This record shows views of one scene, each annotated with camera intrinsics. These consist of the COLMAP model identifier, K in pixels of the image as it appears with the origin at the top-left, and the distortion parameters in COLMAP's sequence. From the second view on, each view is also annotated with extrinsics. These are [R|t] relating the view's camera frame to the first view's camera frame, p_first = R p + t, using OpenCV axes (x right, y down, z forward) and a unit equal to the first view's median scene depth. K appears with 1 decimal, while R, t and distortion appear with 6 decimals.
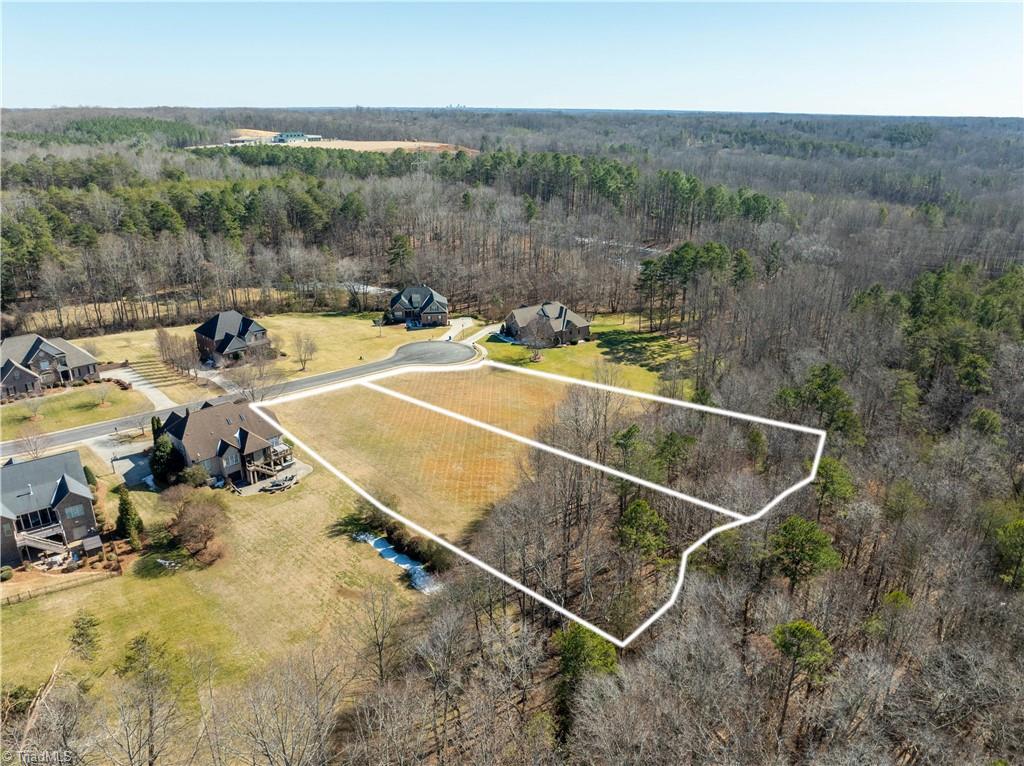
lens RADIAL K [[724.9, 0, 517.0], [0, 724.9, 383.8], [0, 0, 1]] dist [-0.021163, -0.022978]
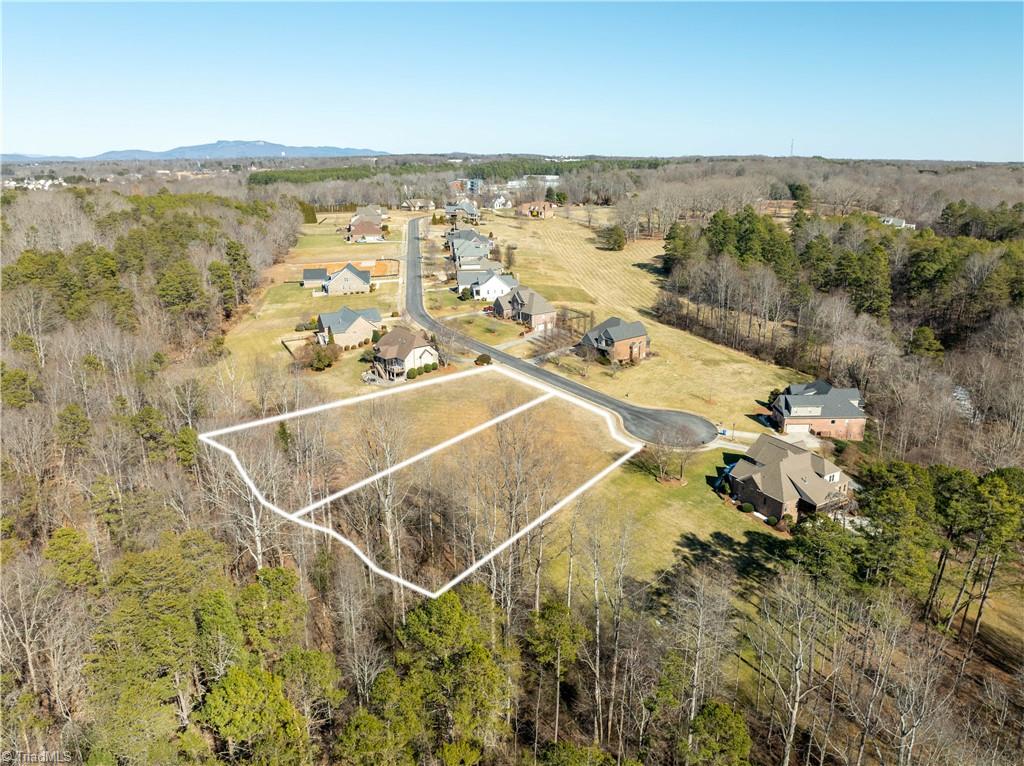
lens RADIAL K [[724.9, 0, 517.0], [0, 724.9, 383.8], [0, 0, 1]] dist [-0.021163, -0.022978]
pose [[-0.135343, 0.276533, -0.951426, 1.059255], [-0.364784, 0.878904, 0.307346, -0.430495], [0.921203, 0.388662, -0.018079, 1.242826]]
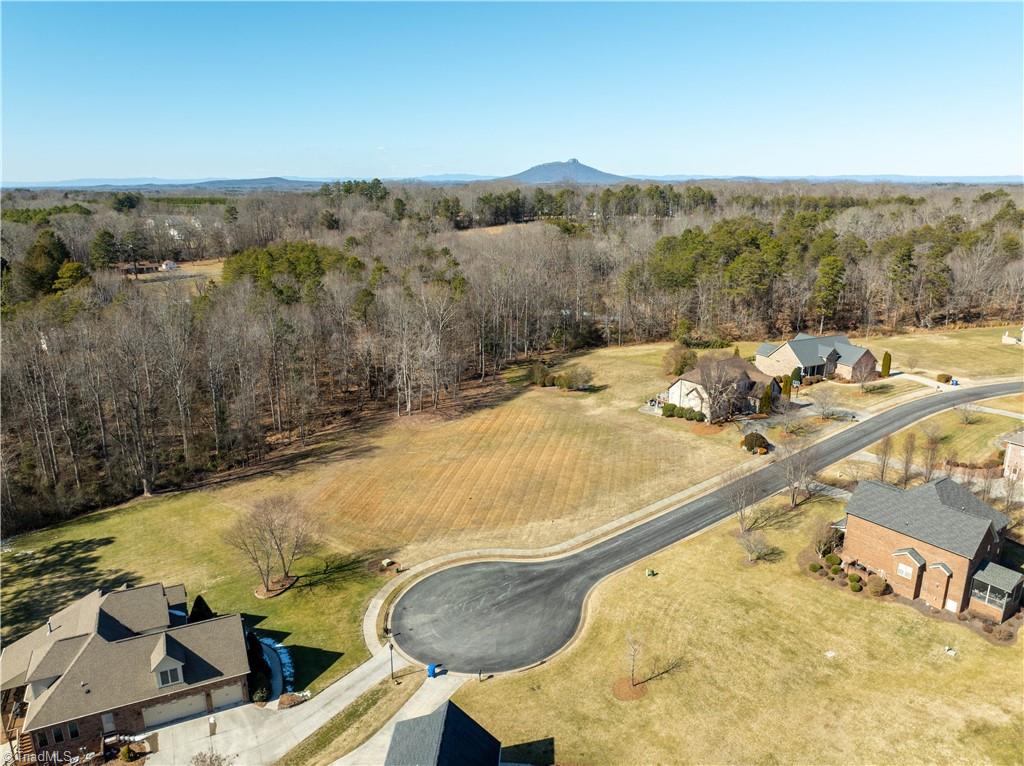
lens RADIAL K [[717.5, 0, 515.1], [0, 717.5, 388.2], [0, 0, 1]] dist [-0.037132, -0.007706]
pose [[-0.979338, -0.072501, 0.188788, -0.298158], [0.058243, 0.792855, 0.606621, -0.602827], [-0.193662, 0.605082, -0.772250, 1.858577]]
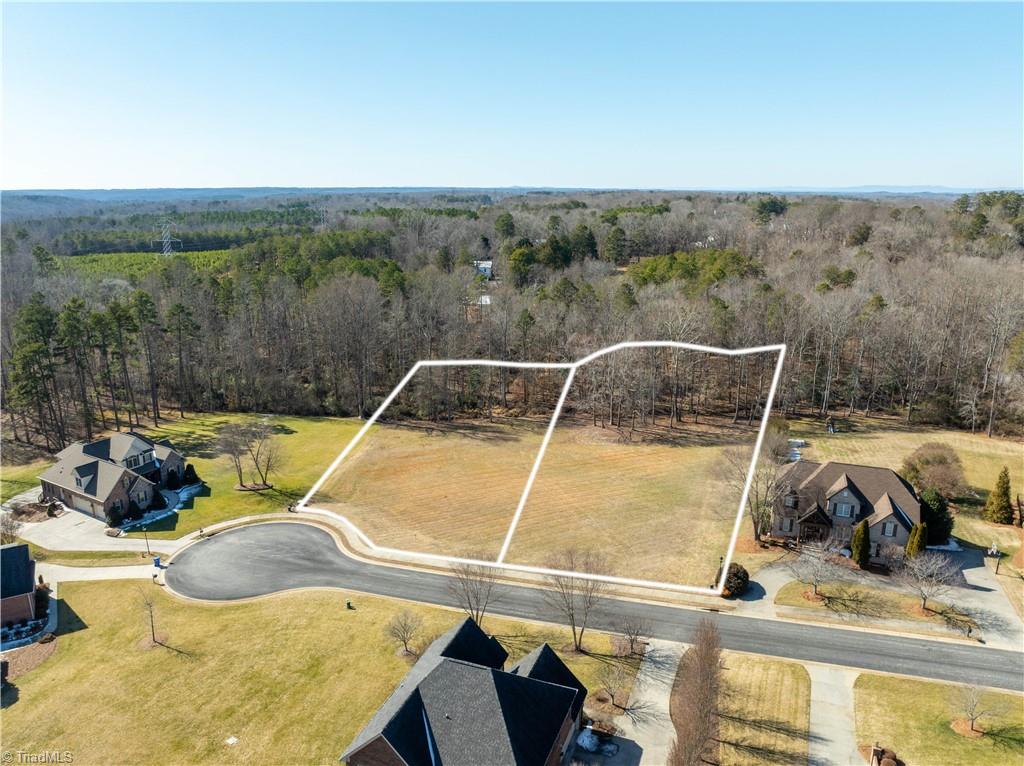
lens RADIAL K [[723.7, 0, 512.0], [0, 723.7, 383.0], [0, 0, 1]] dist [-0.056791, 0.028038]
pose [[-0.380317, -0.263215, 0.886610, -0.863971], [0.327426, 0.858240, 0.395244, -0.420797], [-0.864958, 0.440616, -0.240219, 1.367695]]
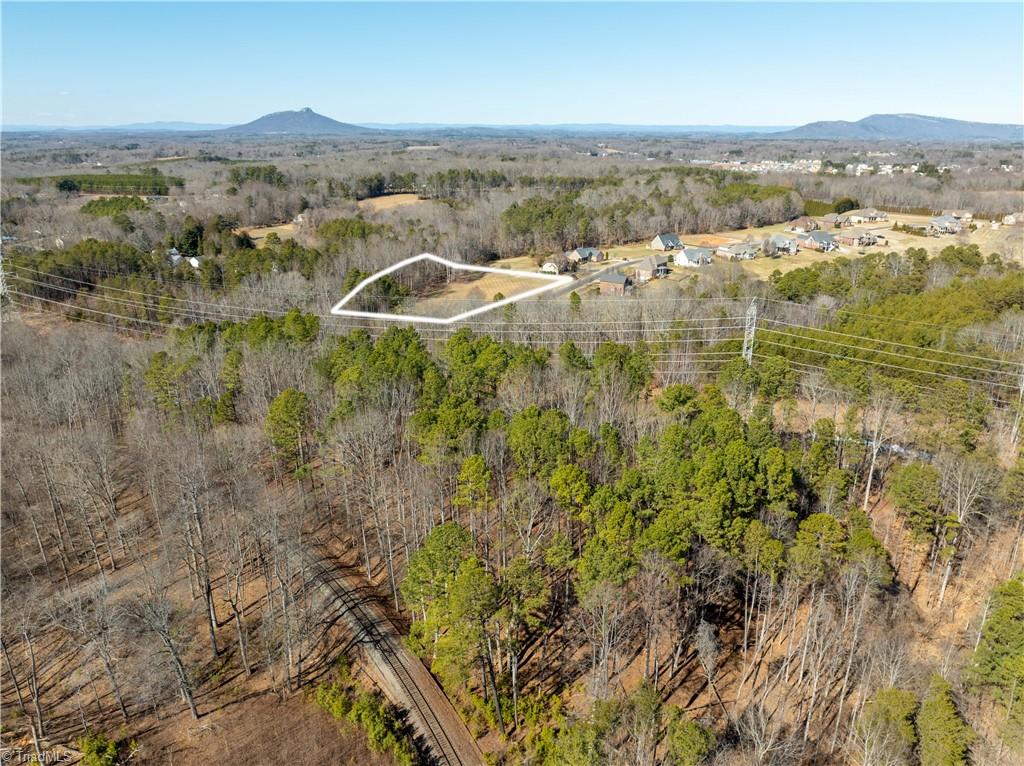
lens RADIAL K [[717.5, 0, 515.1], [0, 717.5, 388.2], [0, 0, 1]] dist [-0.037132, -0.007706]
pose [[-0.988469, 0.025330, -0.149288, 0.310378], [-0.079638, 0.751573, 0.654825, -1.662148], [0.128787, 0.659163, -0.740890, 3.778927]]
